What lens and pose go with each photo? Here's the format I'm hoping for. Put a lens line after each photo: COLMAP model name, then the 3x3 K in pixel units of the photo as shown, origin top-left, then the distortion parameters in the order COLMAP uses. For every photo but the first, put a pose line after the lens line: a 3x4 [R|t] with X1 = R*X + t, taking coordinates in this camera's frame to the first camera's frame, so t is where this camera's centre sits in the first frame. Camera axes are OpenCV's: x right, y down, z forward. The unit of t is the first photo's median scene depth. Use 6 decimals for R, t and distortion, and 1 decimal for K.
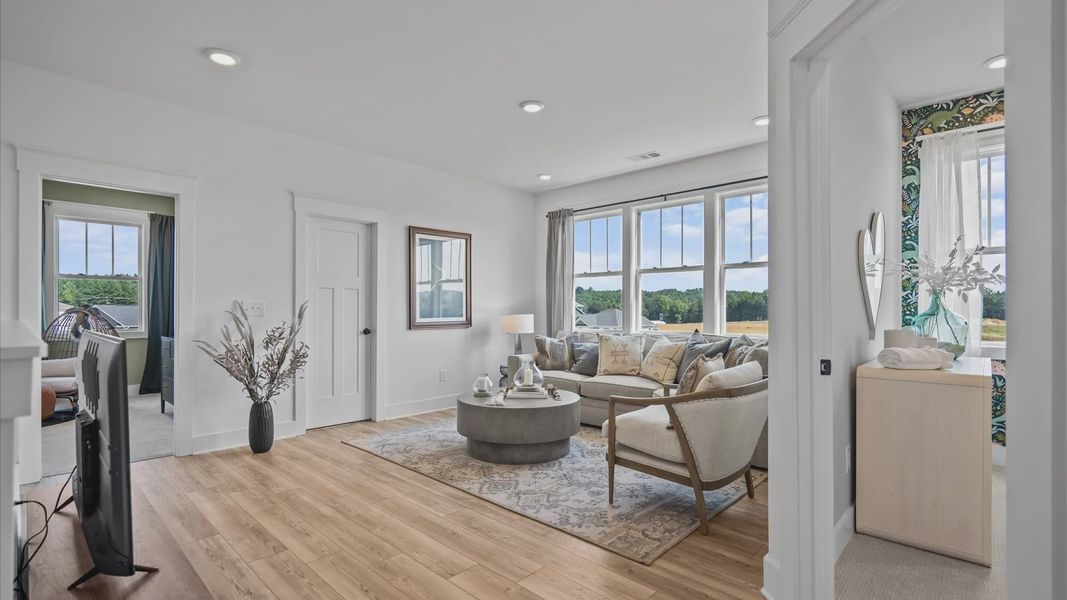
lens RADIAL K [[486.0, 0, 530.9], [0, 486.0, 305.7], [0, 0, 1]] dist [0.006035, 0.000556]
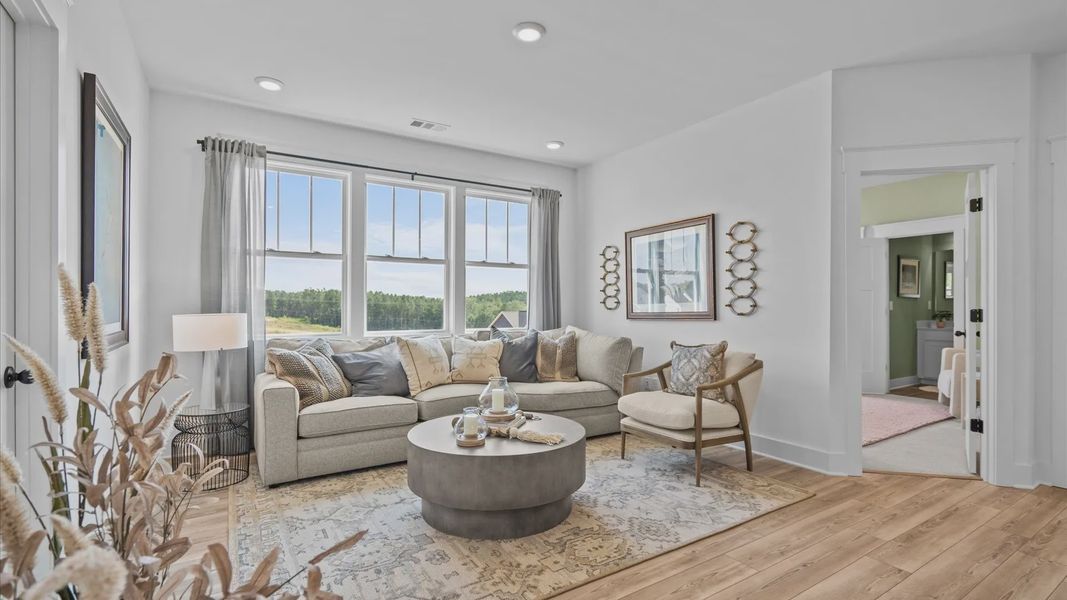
lens RADIAL K [[486.0, 0, 530.5], [0, 486.0, 307.0], [0, 0, 1]] dist [0.006035, 0.000556]
pose [[0.243593, -0.007656, 0.969847, -0.860016], [-0.013791, 0.999840, 0.011357, -0.004134], [-0.969779, -0.016141, 0.243449, 0.964056]]
